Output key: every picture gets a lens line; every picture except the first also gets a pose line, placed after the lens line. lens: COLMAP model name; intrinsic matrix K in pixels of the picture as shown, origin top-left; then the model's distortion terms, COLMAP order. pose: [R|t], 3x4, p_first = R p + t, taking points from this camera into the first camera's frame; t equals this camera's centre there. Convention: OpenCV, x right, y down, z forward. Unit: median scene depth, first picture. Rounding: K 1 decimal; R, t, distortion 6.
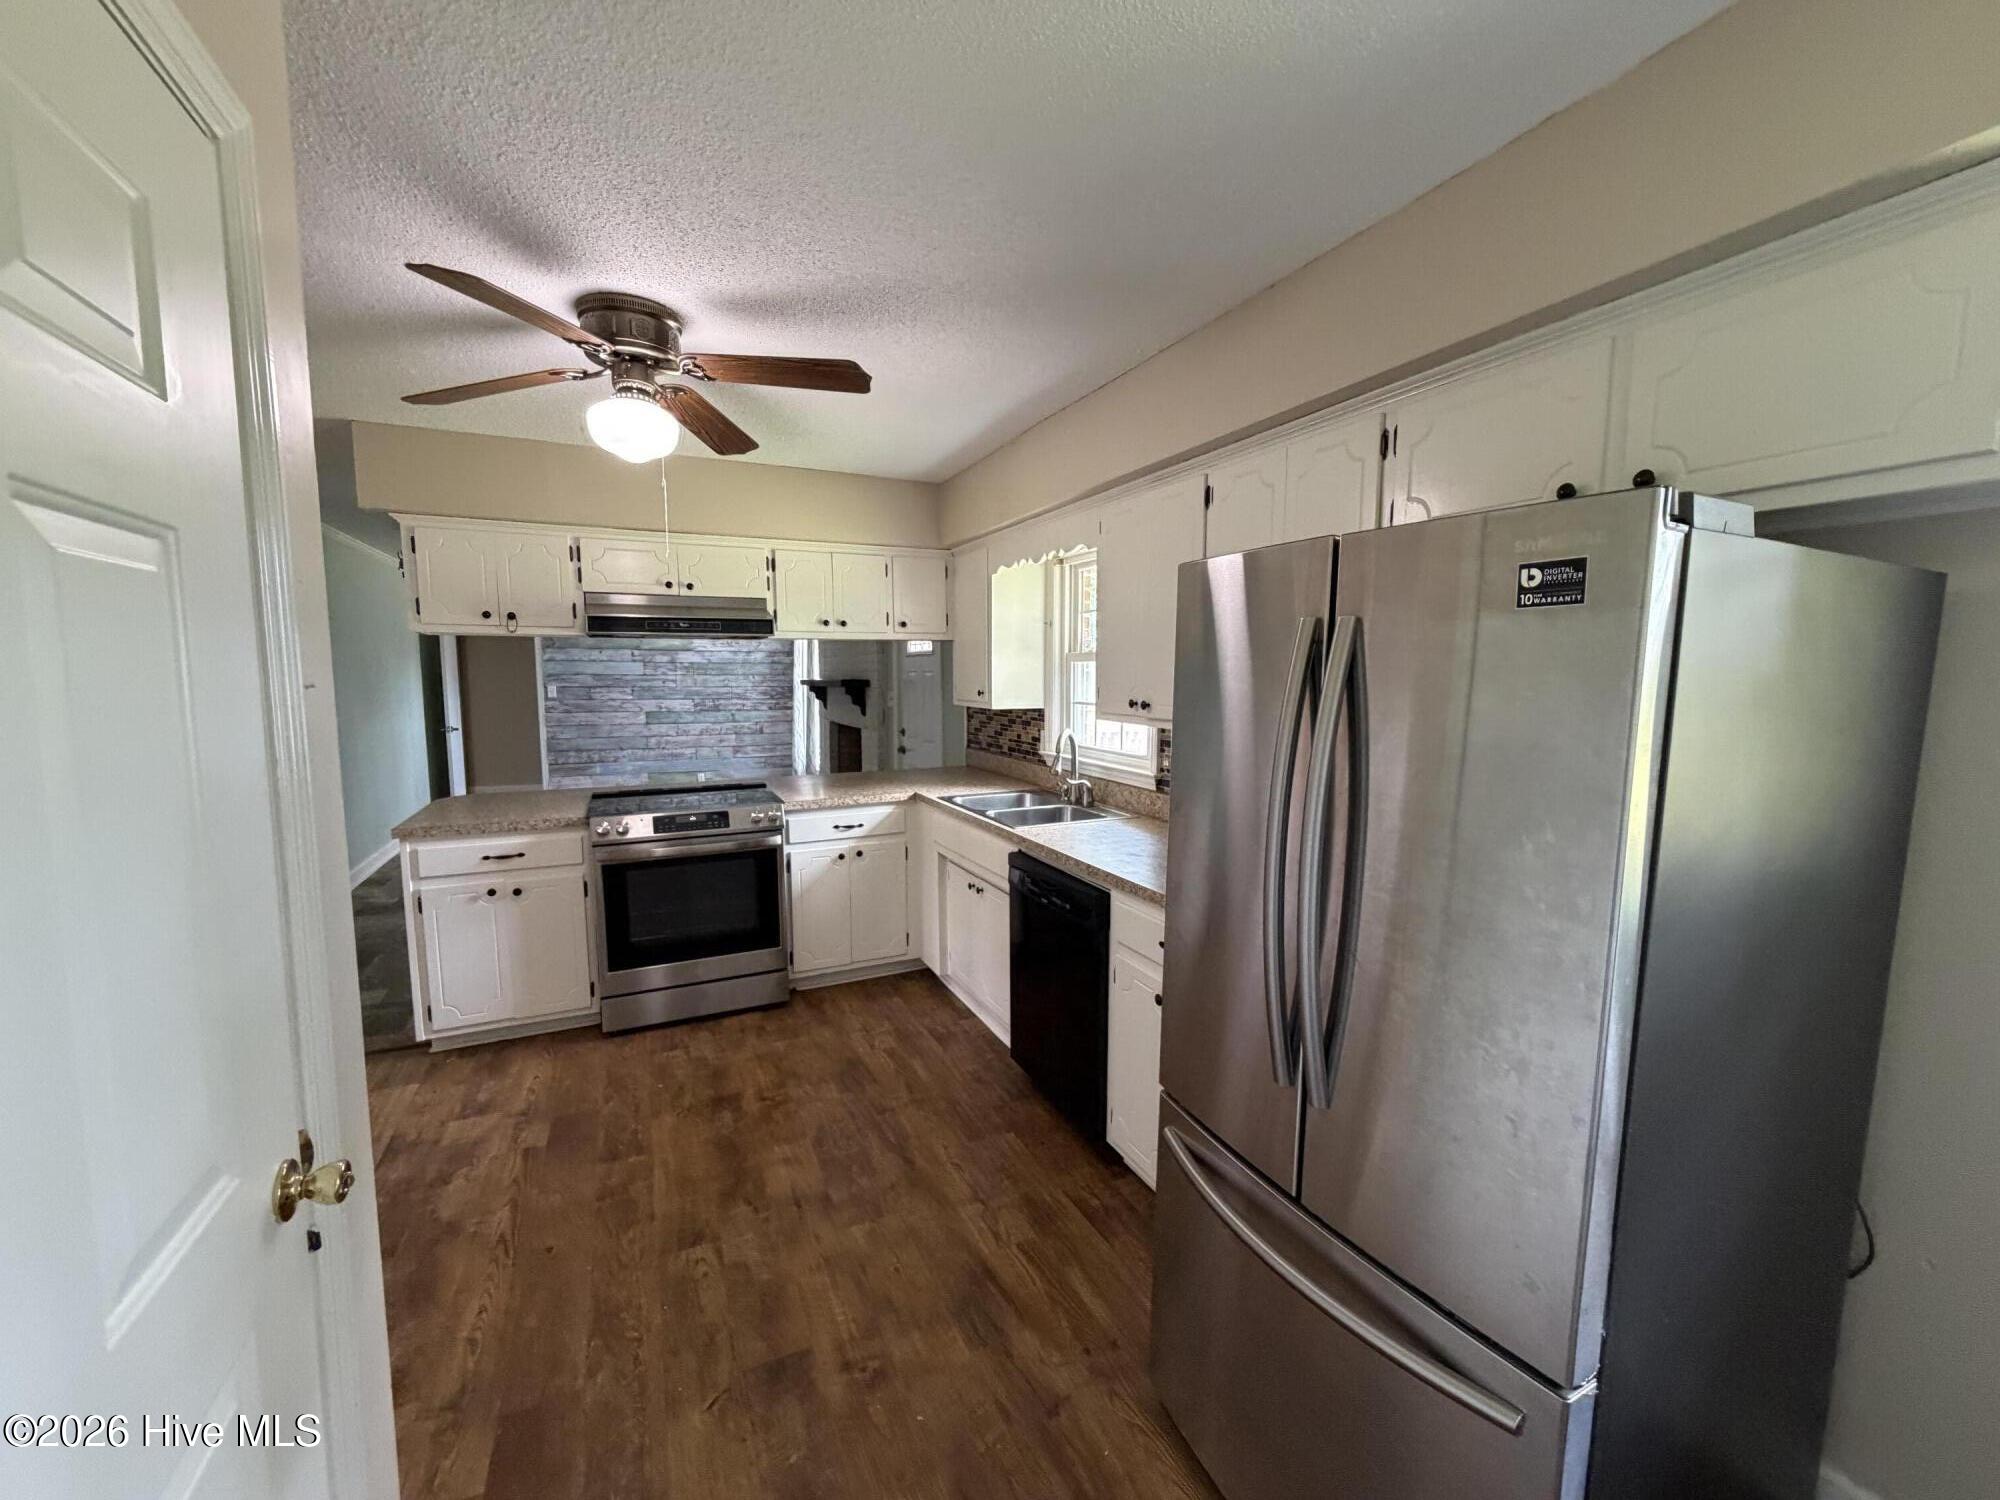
lens RADIAL K [[799.3, 0, 1006.3], [0, 799.3, 750.6], [0, 0, 1]] dist [0.000353, -0.000159]
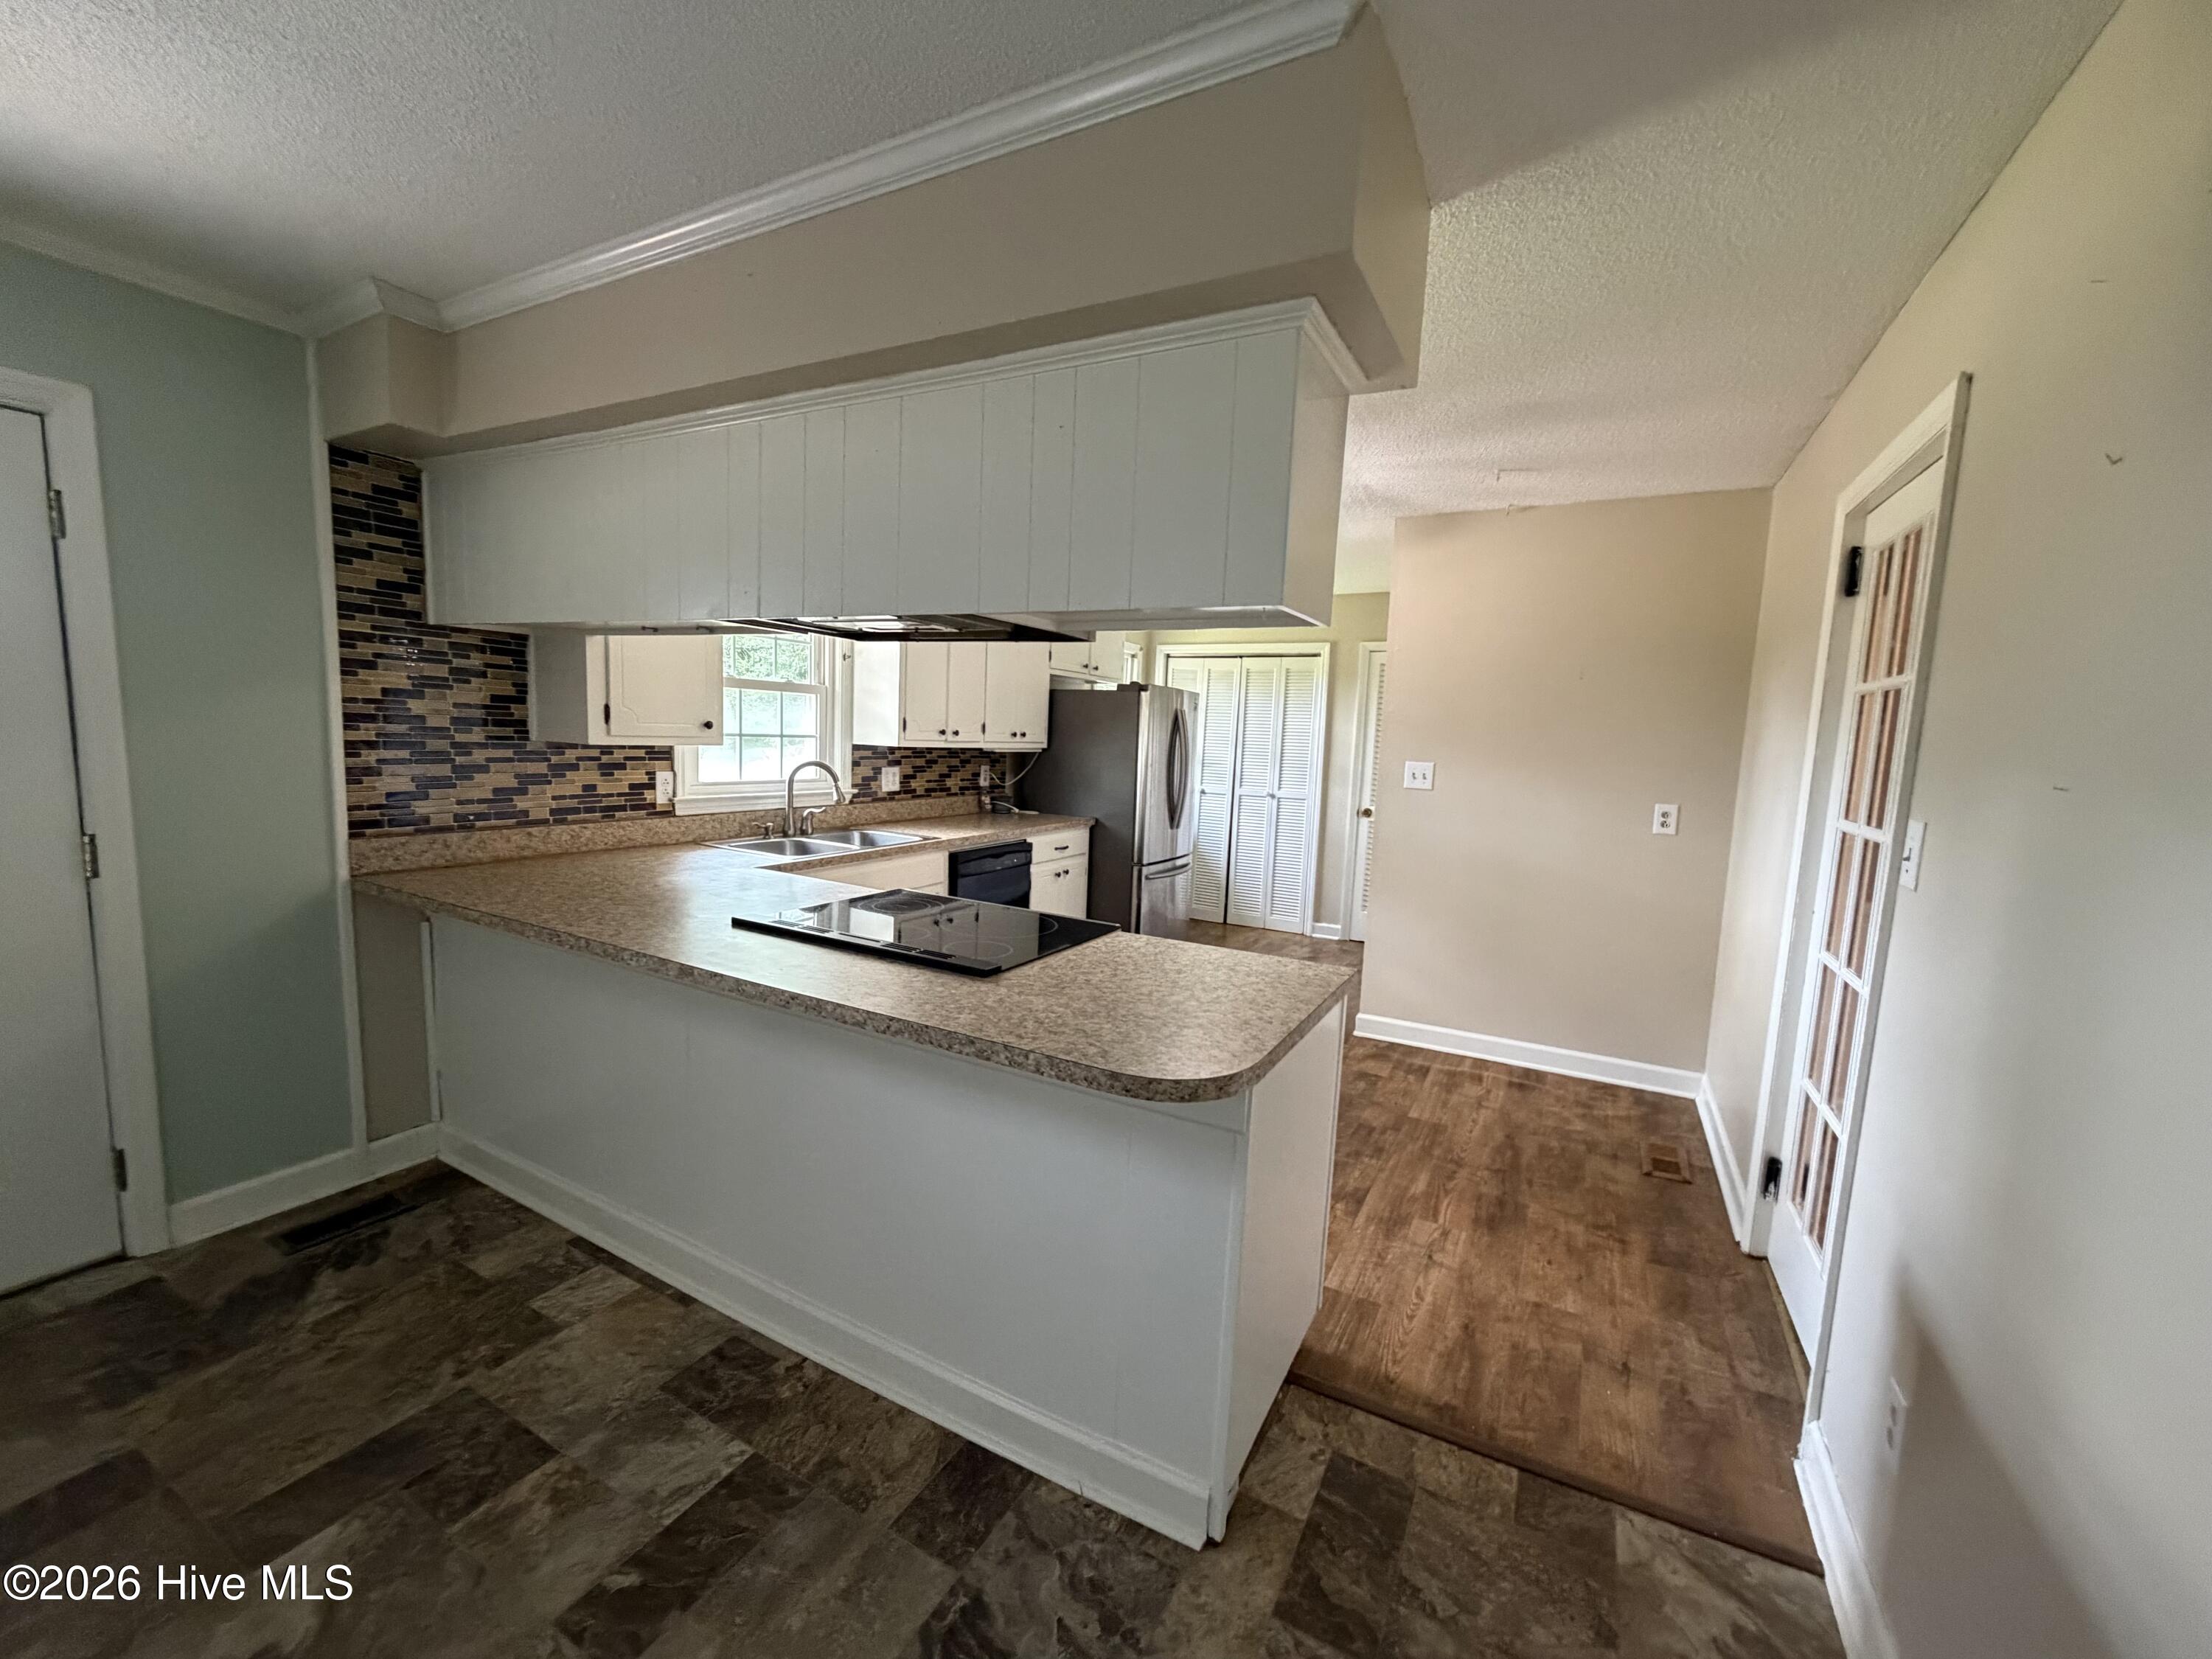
lens RADIAL K [[878.5, 0, 1112.2], [0, 878.5, 834.5], [0, 0, 1]] dist [-0.000725, -0.000269]
pose [[-0.590164, -0.121218, 0.798131, -0.987867], [0.037862, 0.983418, 0.177356, -0.110700], [-0.806395, 0.134888, -0.575788, 1.273946]]
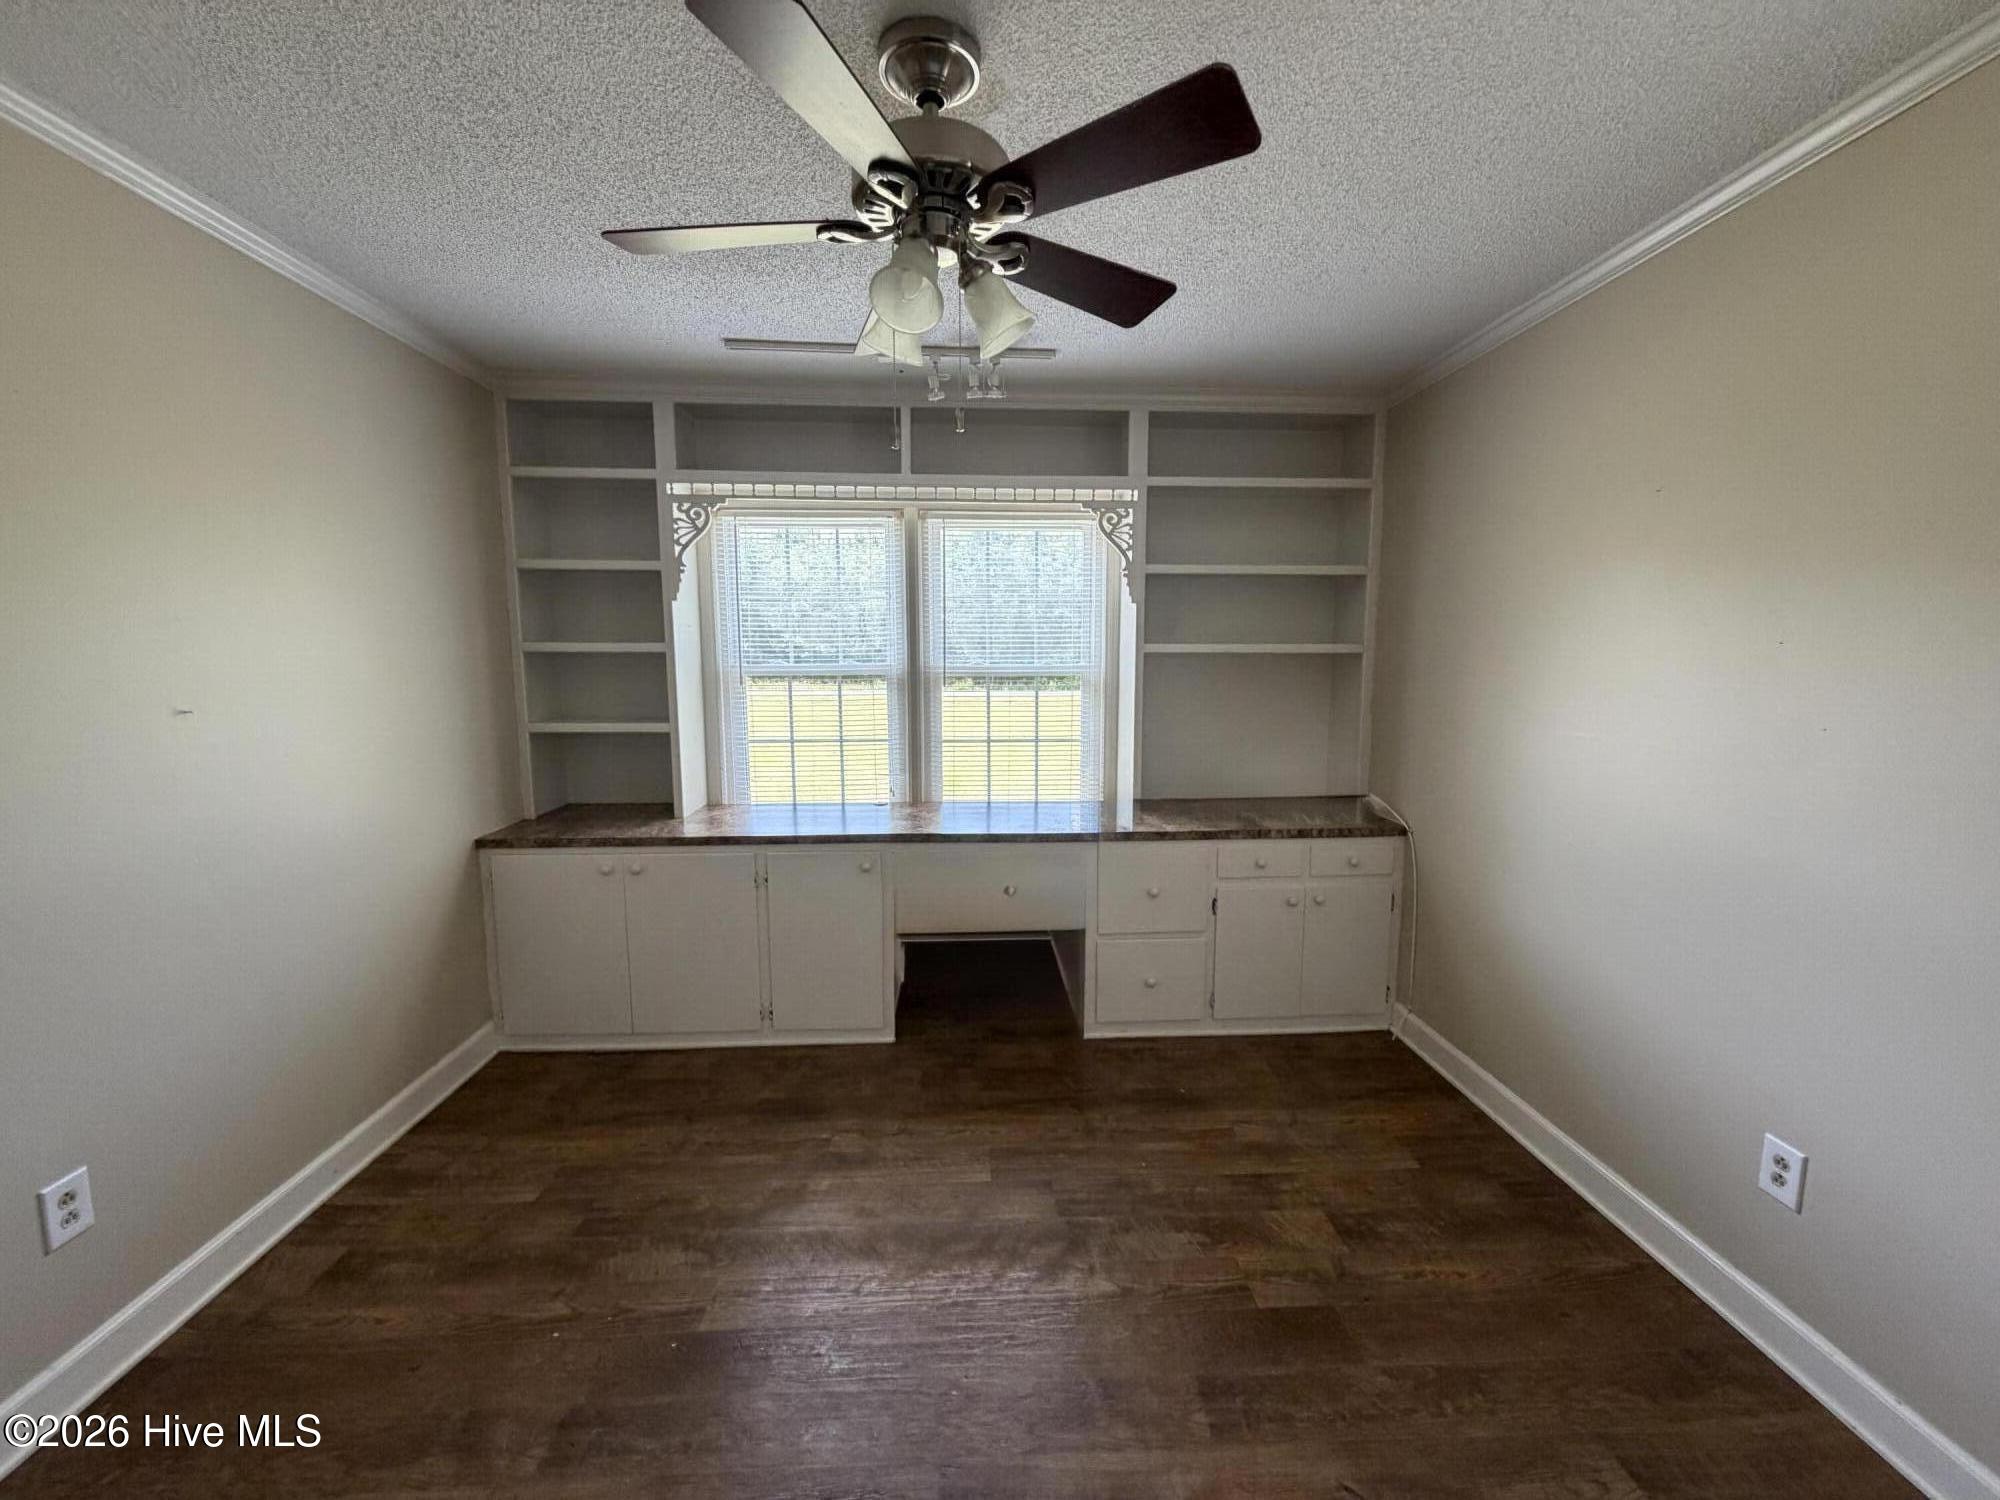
lens RADIAL K [[794.3, 0, 1005.6], [0, 794.3, 754.5], [0, 0, 1]] dist [-0.000725, -0.000269]
pose [[-0.374855, 0.107353, -0.920847, 0.061587], [-0.089960, 0.984374, 0.151379, -0.045667], [0.922709, 0.139585, -0.359340, 0.695818]]
